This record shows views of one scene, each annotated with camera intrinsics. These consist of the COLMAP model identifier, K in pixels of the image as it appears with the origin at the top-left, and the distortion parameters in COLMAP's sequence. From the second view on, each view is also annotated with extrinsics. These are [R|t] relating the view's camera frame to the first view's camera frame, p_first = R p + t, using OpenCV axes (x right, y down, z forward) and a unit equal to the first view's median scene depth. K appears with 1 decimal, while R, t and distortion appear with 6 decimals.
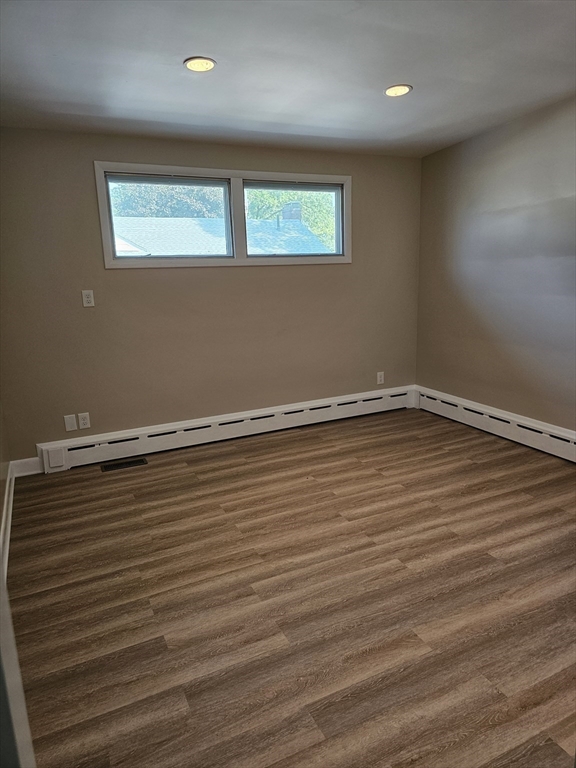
lens RADIAL K [[522.1, 0, 288.0], [0, 522.1, 384.0], [0, 0, 1]] dist [-0.006062, -0.004829]
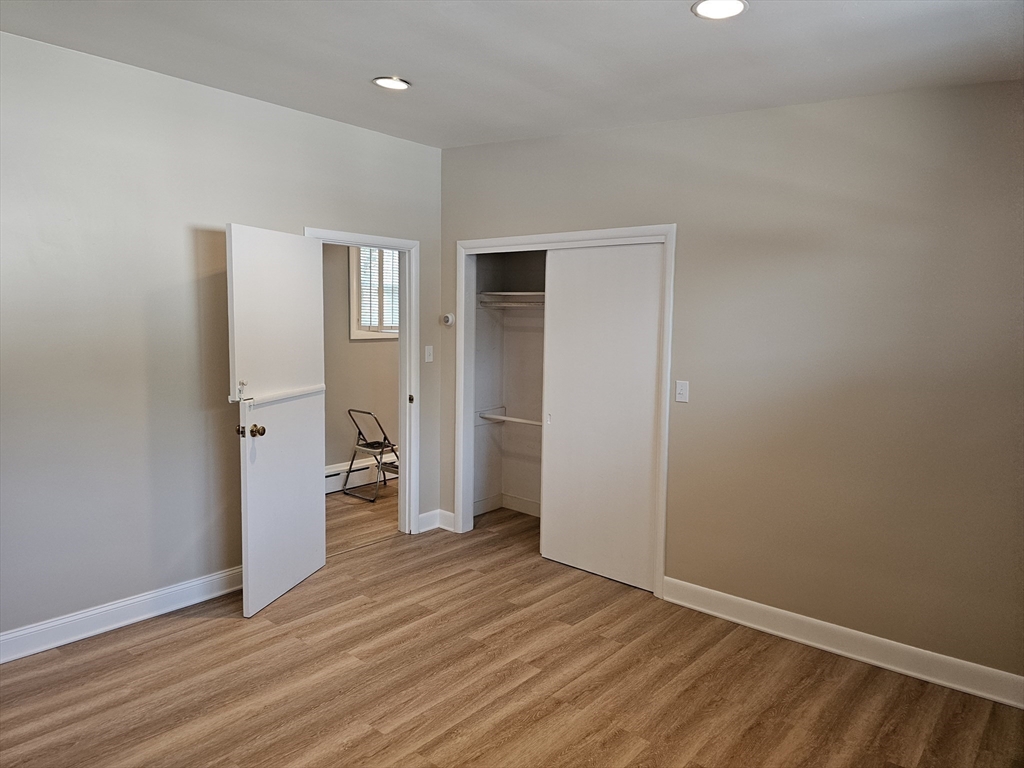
lens RADIAL K [[696.1, 0, 512.0], [0, 696.1, 384.0], [0, 0, 1]] dist [-0.006062, -0.004829]
pose [[-0.911702, 0.056701, -0.406920, 0.433187], [-0.078340, 0.948268, 0.307655, -0.448560], [0.403313, 0.312368, -0.860096, 1.842883]]
